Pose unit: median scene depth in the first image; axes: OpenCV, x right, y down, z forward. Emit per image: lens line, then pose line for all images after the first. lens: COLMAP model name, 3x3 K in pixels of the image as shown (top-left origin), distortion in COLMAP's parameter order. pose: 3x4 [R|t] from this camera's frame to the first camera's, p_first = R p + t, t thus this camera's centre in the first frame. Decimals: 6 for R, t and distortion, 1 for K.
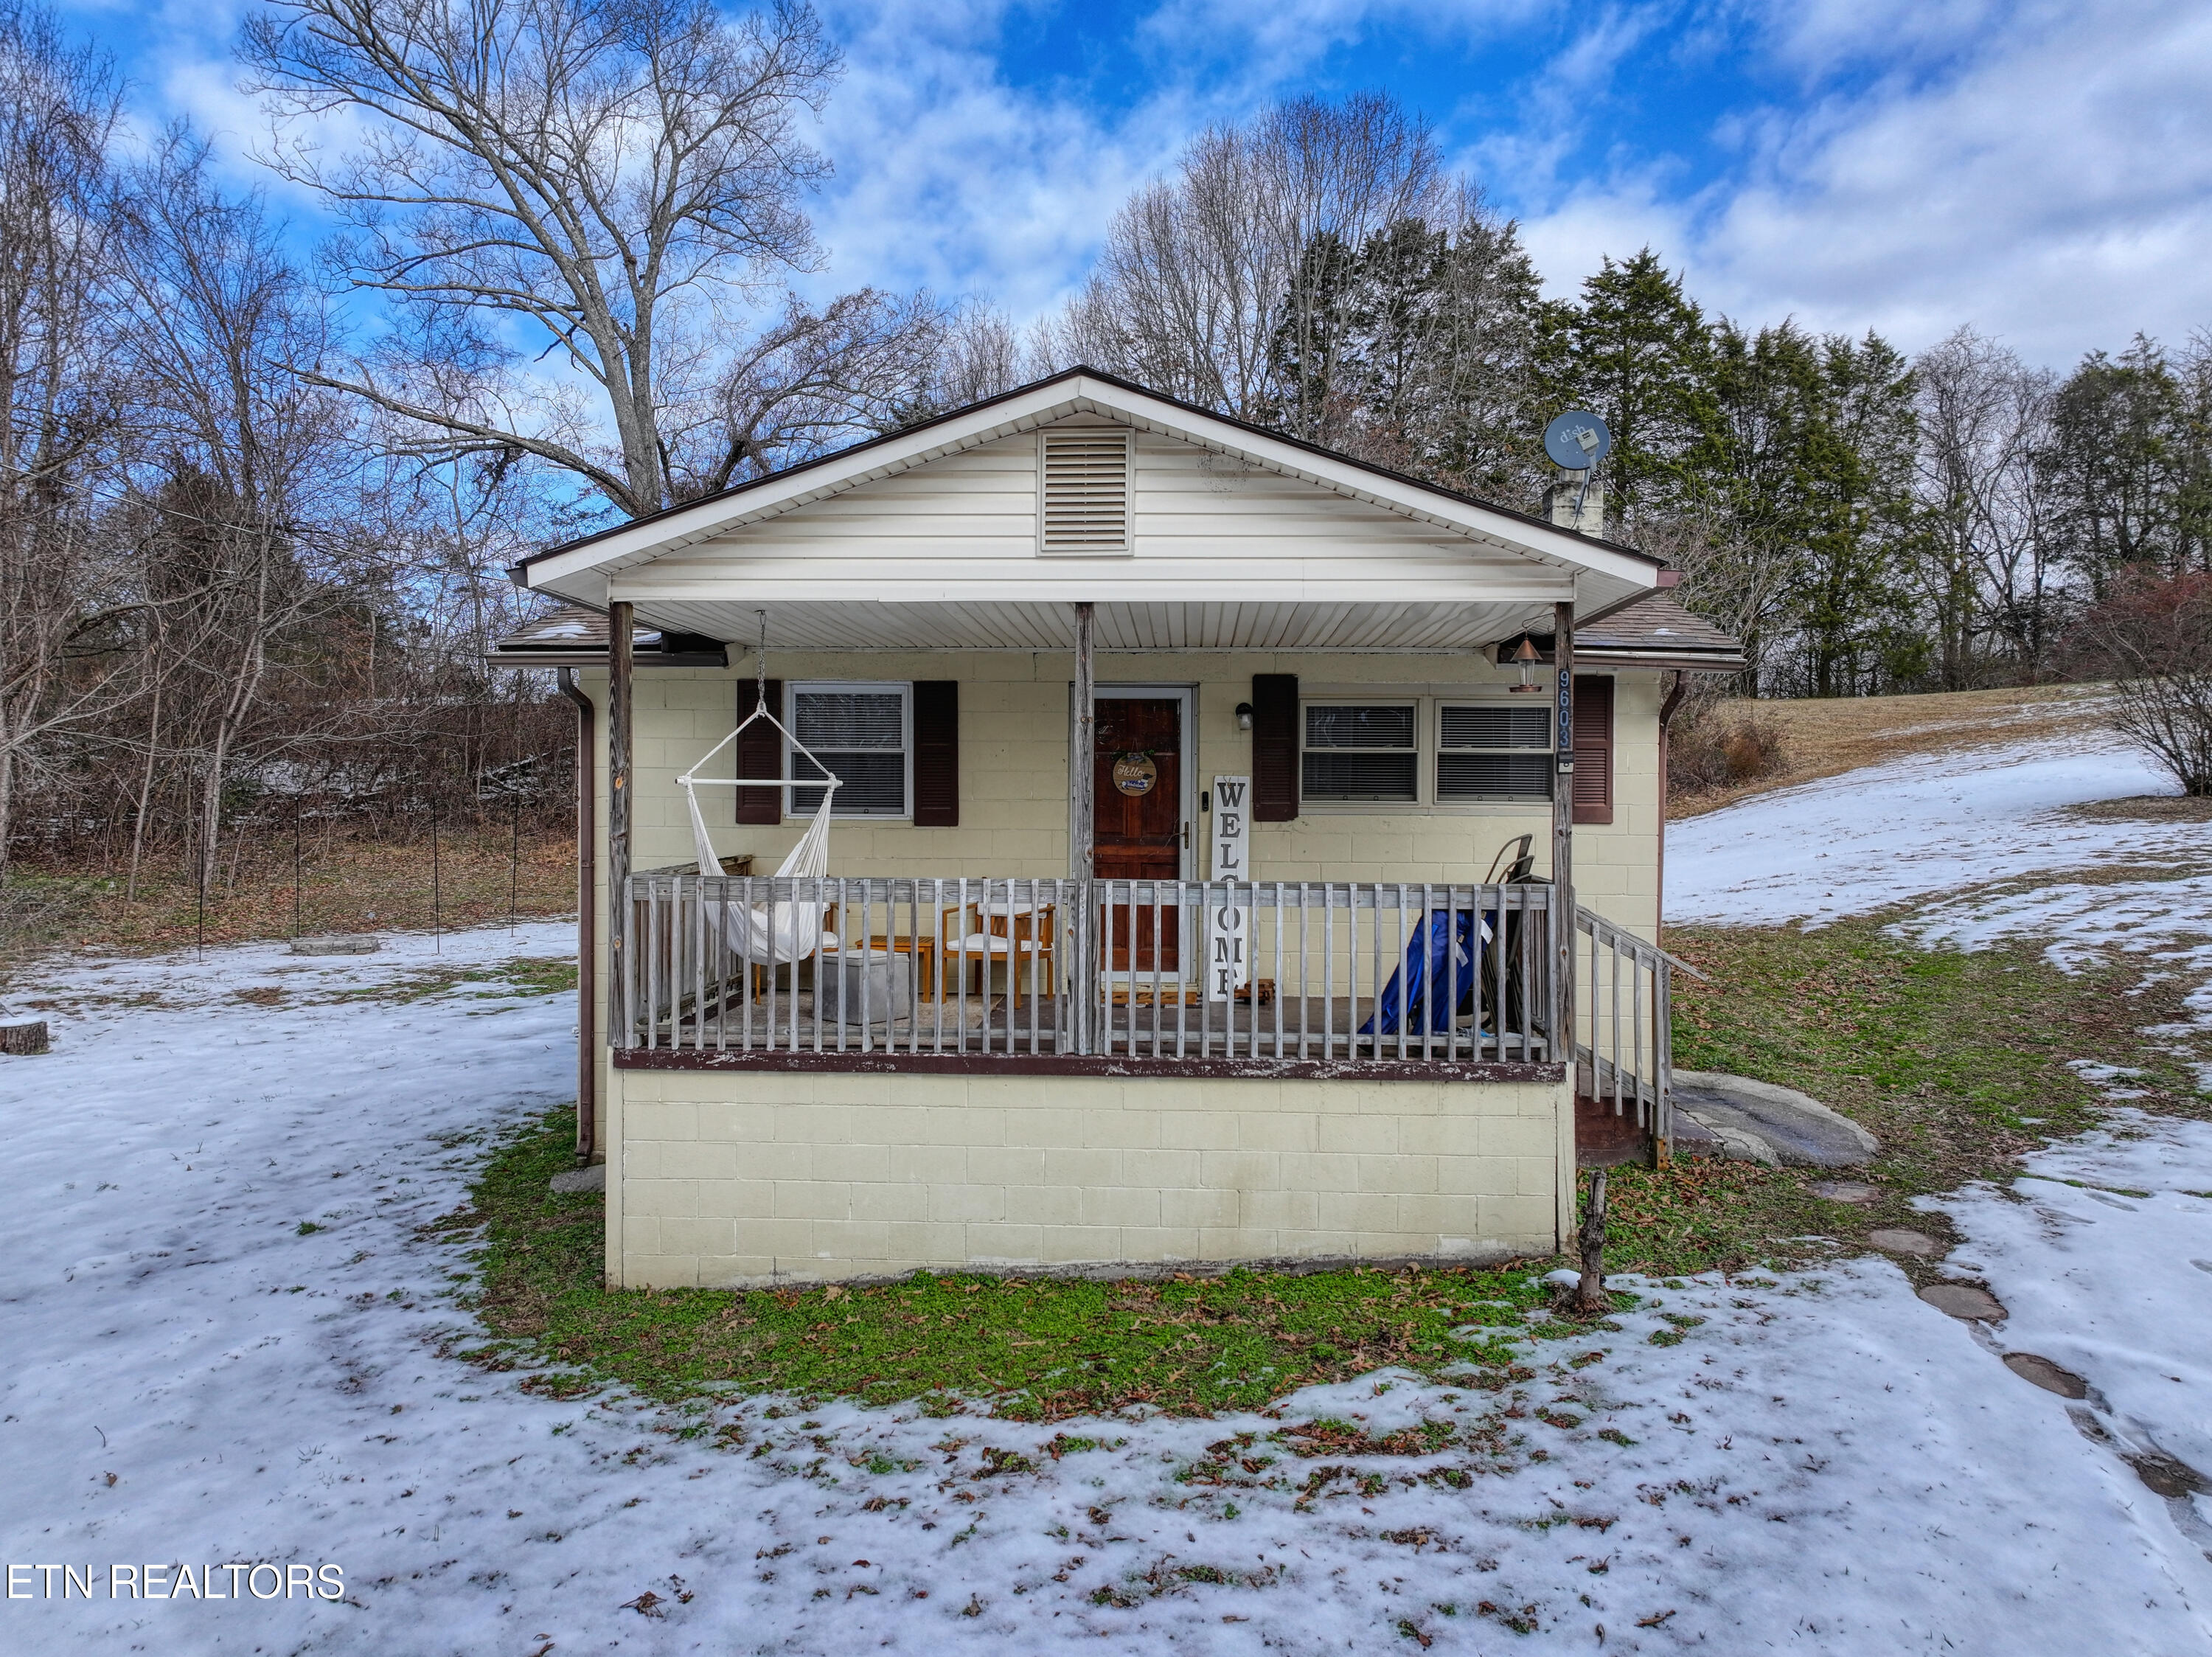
lens RADIAL K [[1514.5, 0, 924.9], [0, 1514.5, 823.2], [0, 0, 1]] dist [-0.001828, 0.007167]
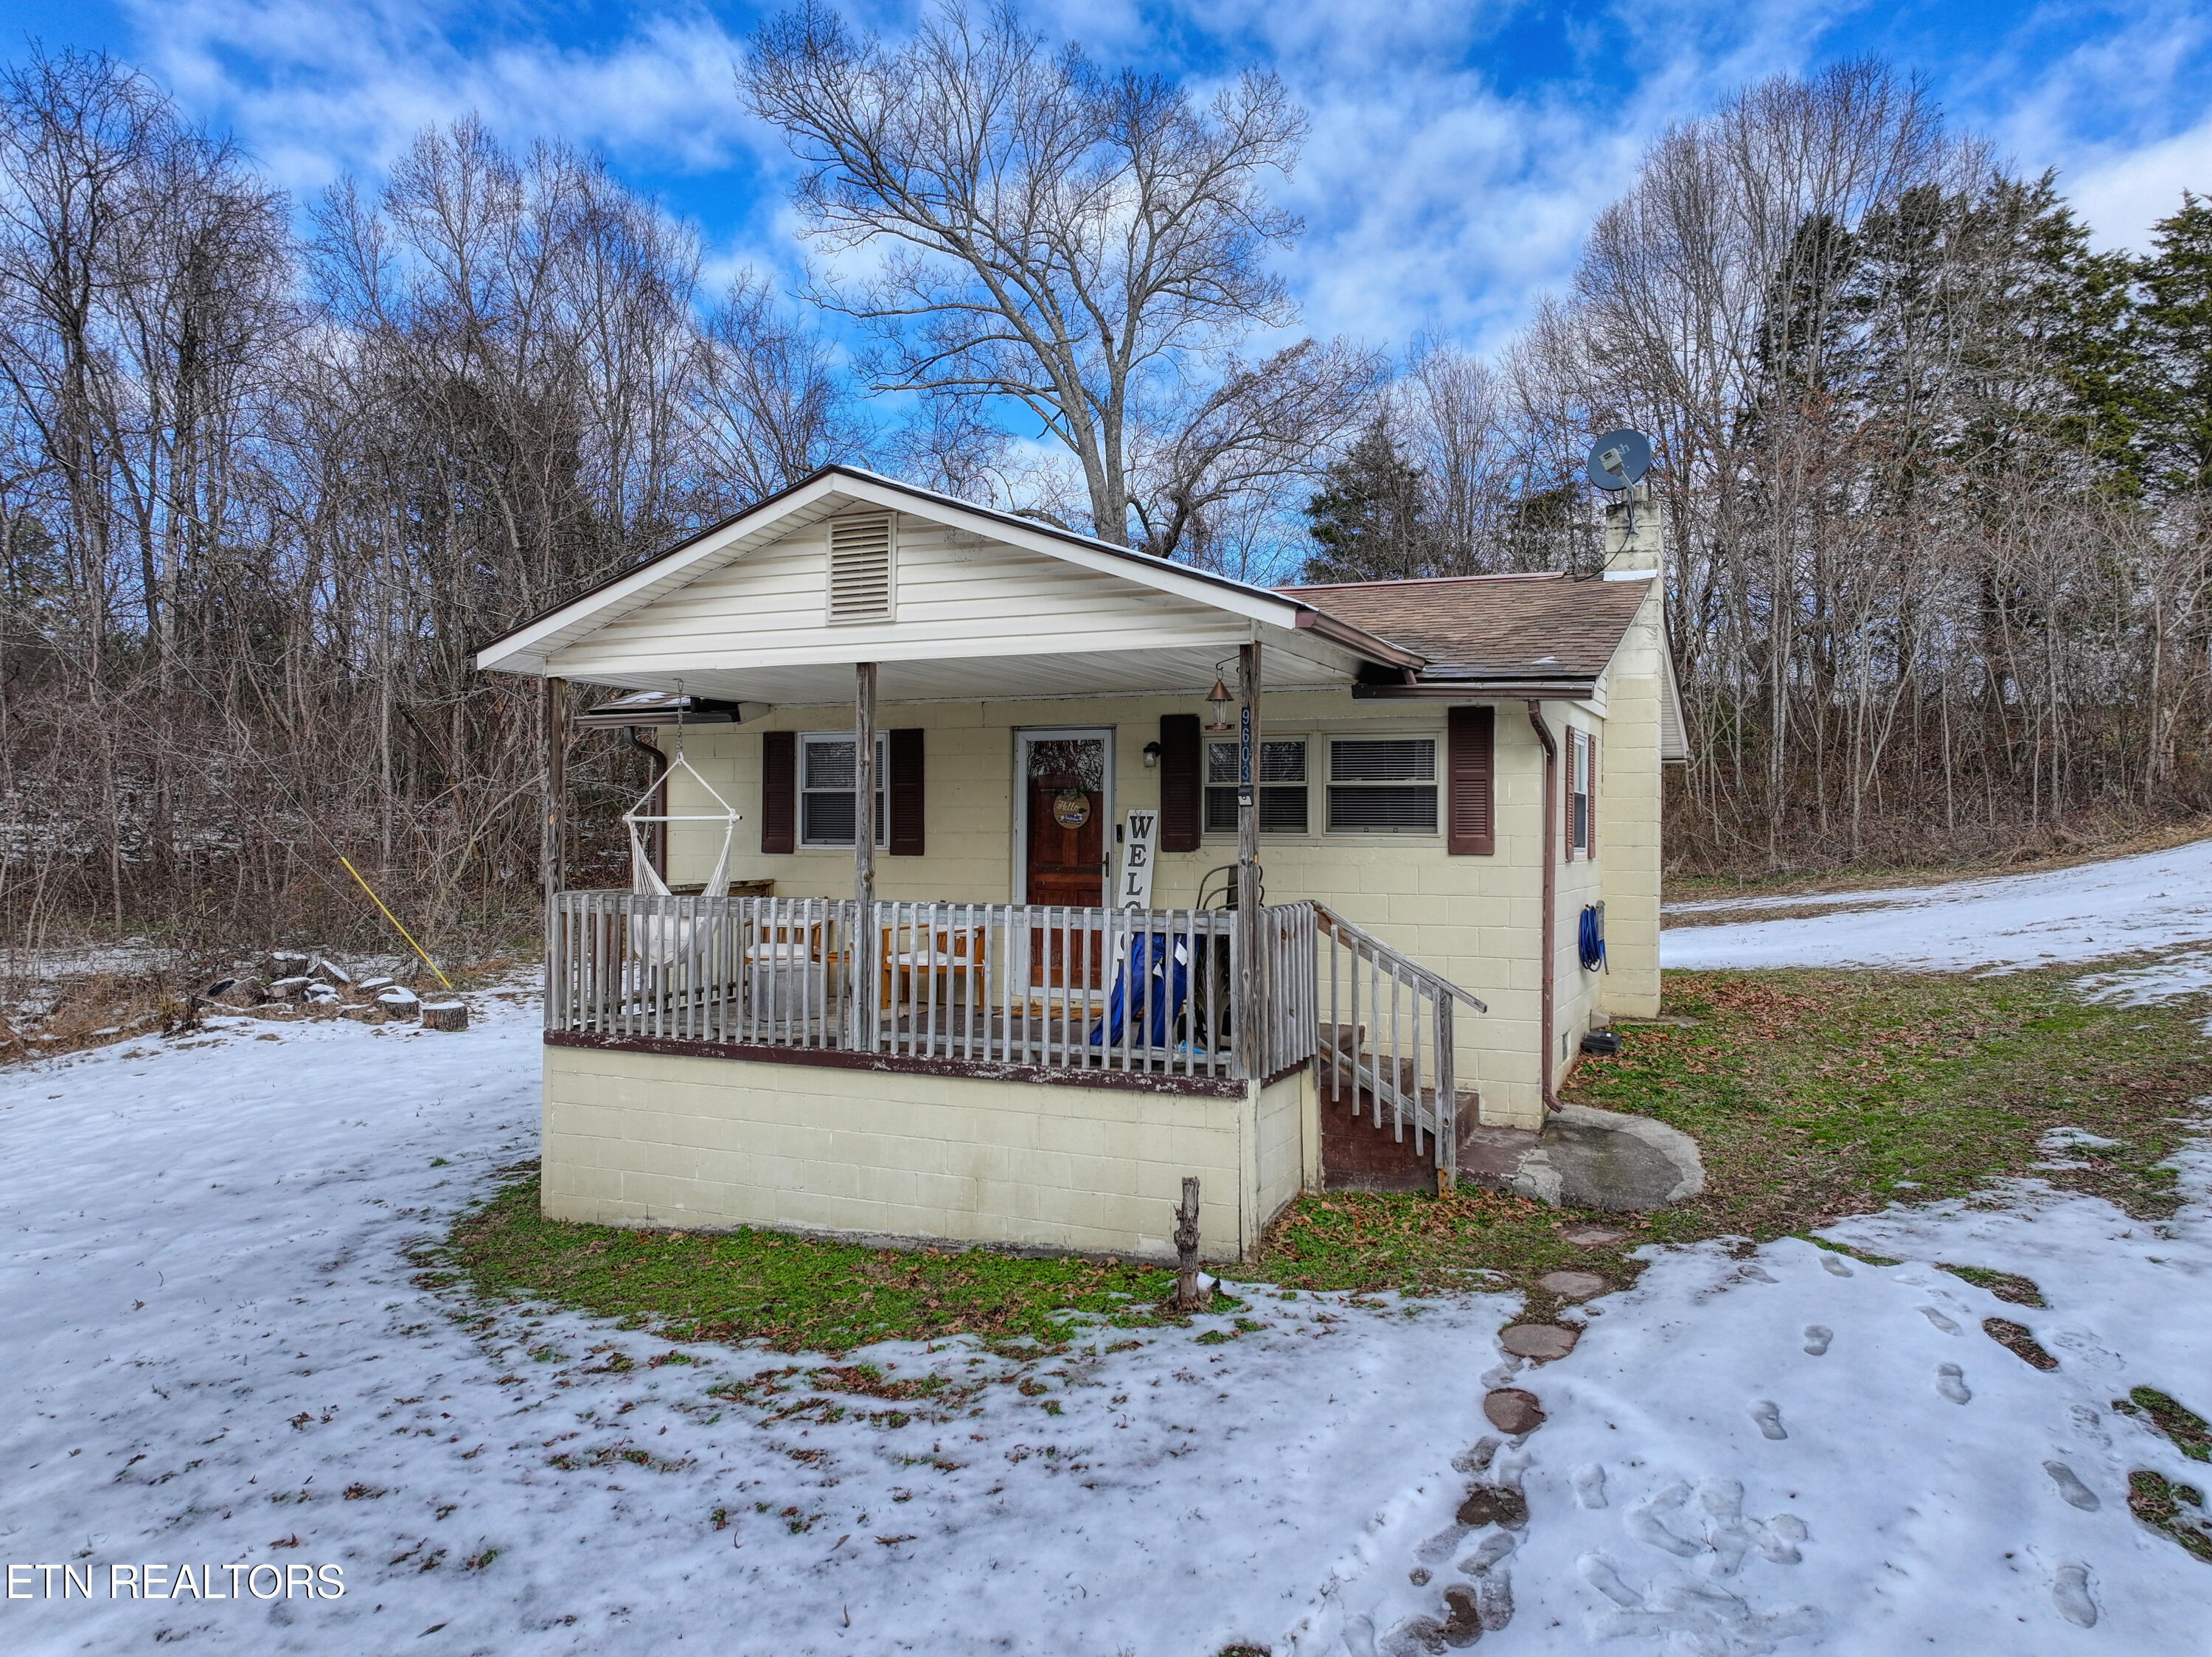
lens RADIAL K [[1511.2, 0, 1106.0], [0, 1511.2, 828.5], [0, 0, 1]] dist [0.003165, 0.004945]
pose [[0.932768, -0.004035, -0.360455, 0.707634], [-0.003198, 0.999805, -0.019467, 0.004039], [0.360463, 0.019311, 0.932573, -0.017425]]
